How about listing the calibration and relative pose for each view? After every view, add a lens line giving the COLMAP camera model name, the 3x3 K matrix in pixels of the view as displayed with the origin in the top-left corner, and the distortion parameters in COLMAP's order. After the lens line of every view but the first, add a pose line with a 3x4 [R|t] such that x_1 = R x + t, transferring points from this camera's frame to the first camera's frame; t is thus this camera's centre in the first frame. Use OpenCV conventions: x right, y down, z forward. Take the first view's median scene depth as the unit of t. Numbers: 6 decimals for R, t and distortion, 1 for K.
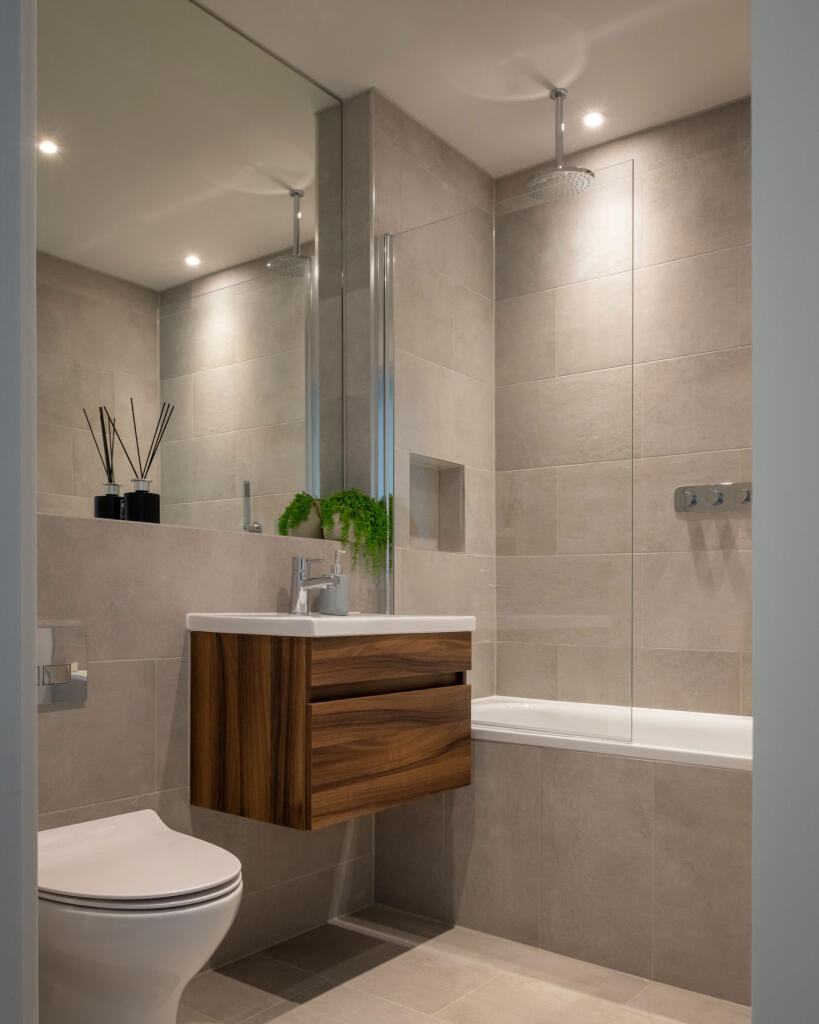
lens RADIAL K [[877.2, 0, 409.3], [0, 877.2, 604.4], [0, 0, 1]] dist [0.010284, -0.049181]
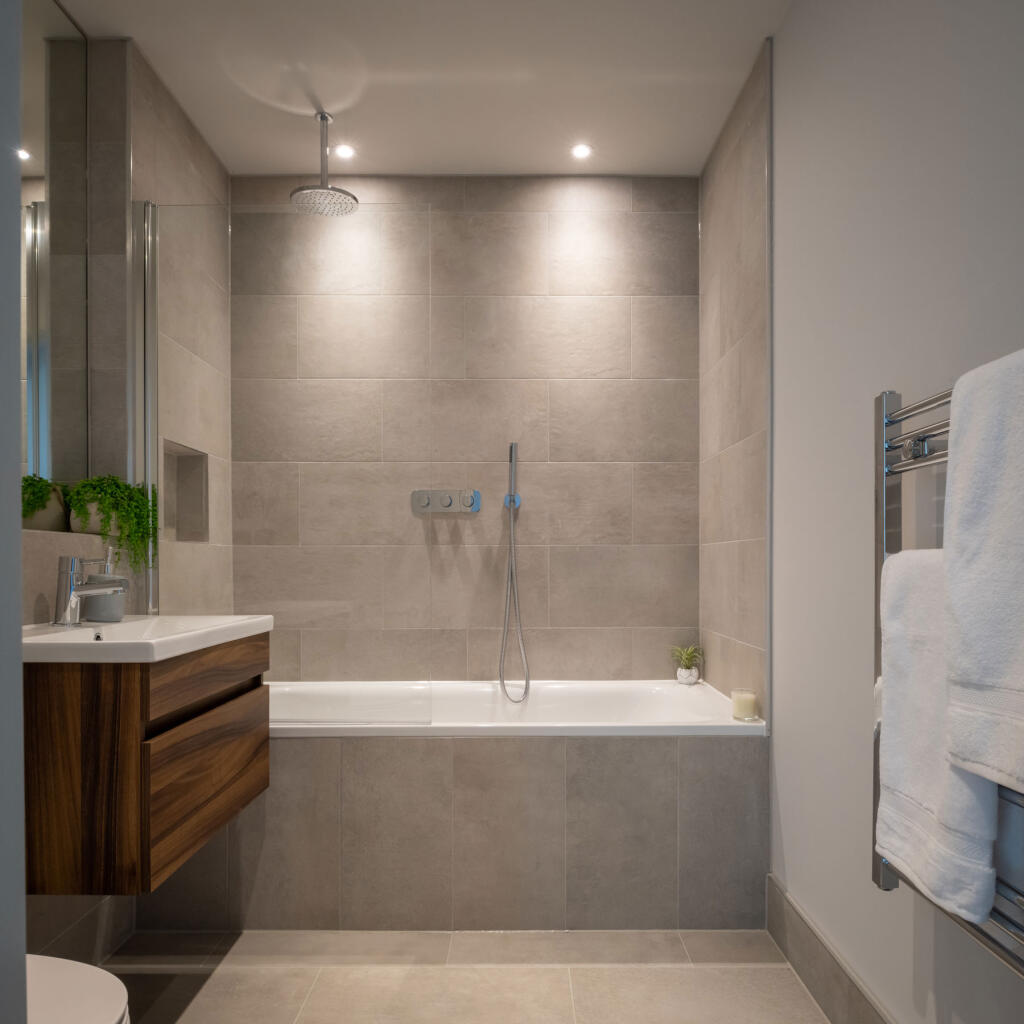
lens RADIAL K [[717.4, 0, 513.8], [0, 717.4, 556.7], [0, 0, 1]] dist [-0.007936, -0.004475]
pose [[0.792403, -0.005876, 0.609970, -0.184859], [0.010183, 0.999942, -0.003597, -0.042952], [-0.609913, 0.009061, 0.792416, 0.176594]]
